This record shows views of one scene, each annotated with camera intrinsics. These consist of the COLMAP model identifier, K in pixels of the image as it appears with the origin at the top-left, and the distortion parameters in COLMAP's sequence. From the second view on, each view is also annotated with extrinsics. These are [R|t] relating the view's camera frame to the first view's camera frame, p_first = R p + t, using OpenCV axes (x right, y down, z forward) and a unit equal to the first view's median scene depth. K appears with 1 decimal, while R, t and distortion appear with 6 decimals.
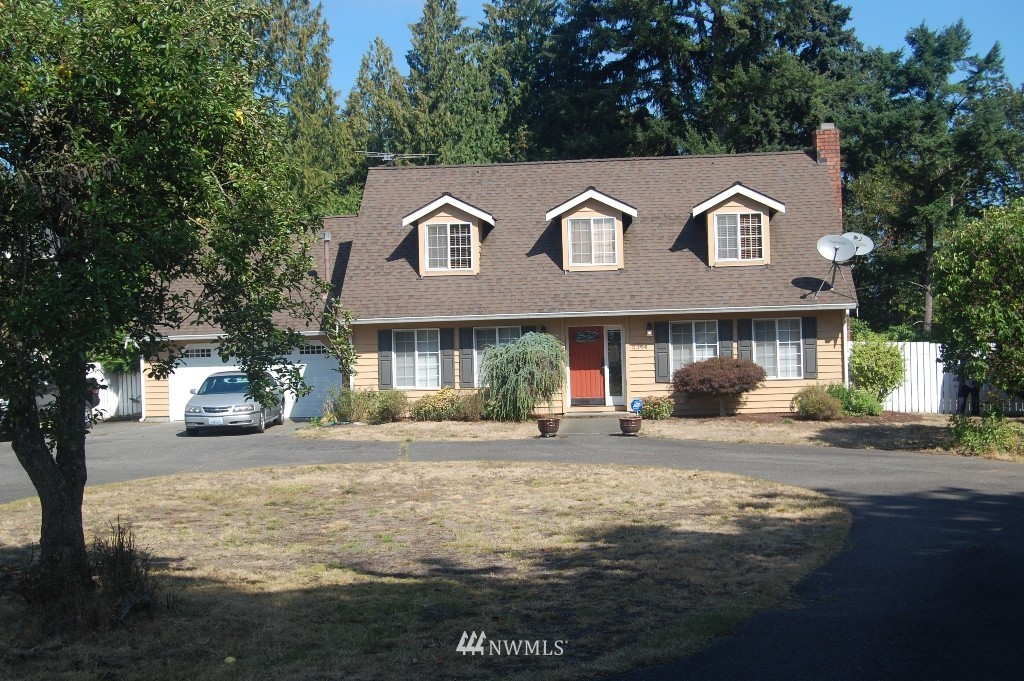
lens RADIAL K [[1418.9, 0, 511.3], [0, 1418.9, 342.8], [0, 0, 1]] dist [-0.029081, 0.000000]
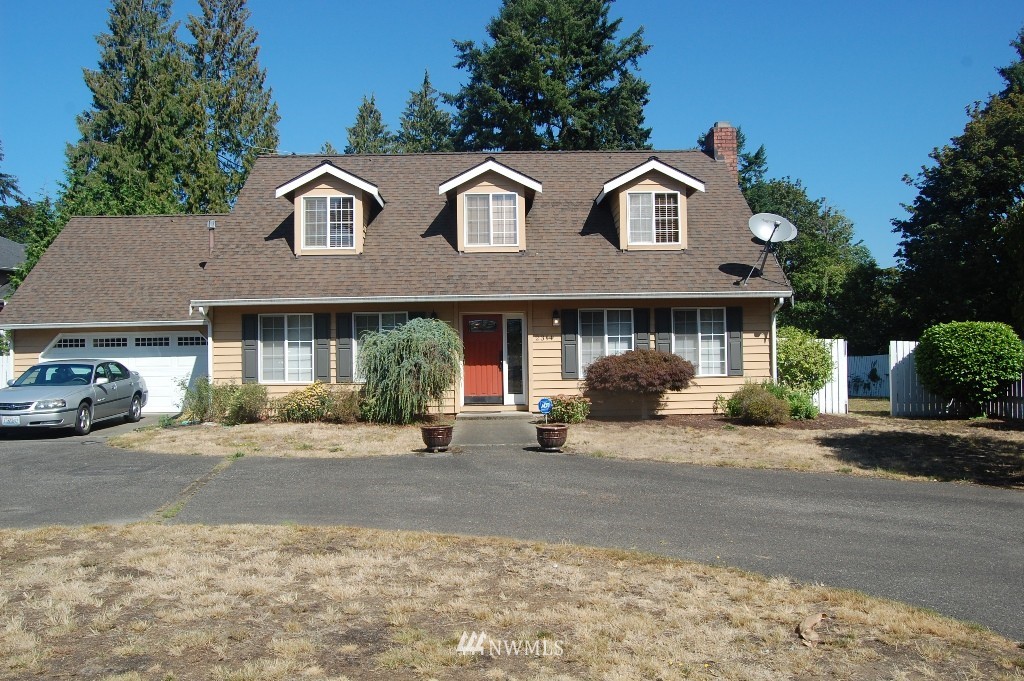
lens RADIAL K [[814.9, 0, 504.9], [0, 814.9, 339.6], [0, 0, 1]] dist [-0.067389, 0.004802]
pose [[0.994601, 0.015772, 0.102567, 0.014749], [-0.013136, 0.999567, -0.026328, 0.017202], [-0.102938, 0.024838, 0.994378, 0.498927]]
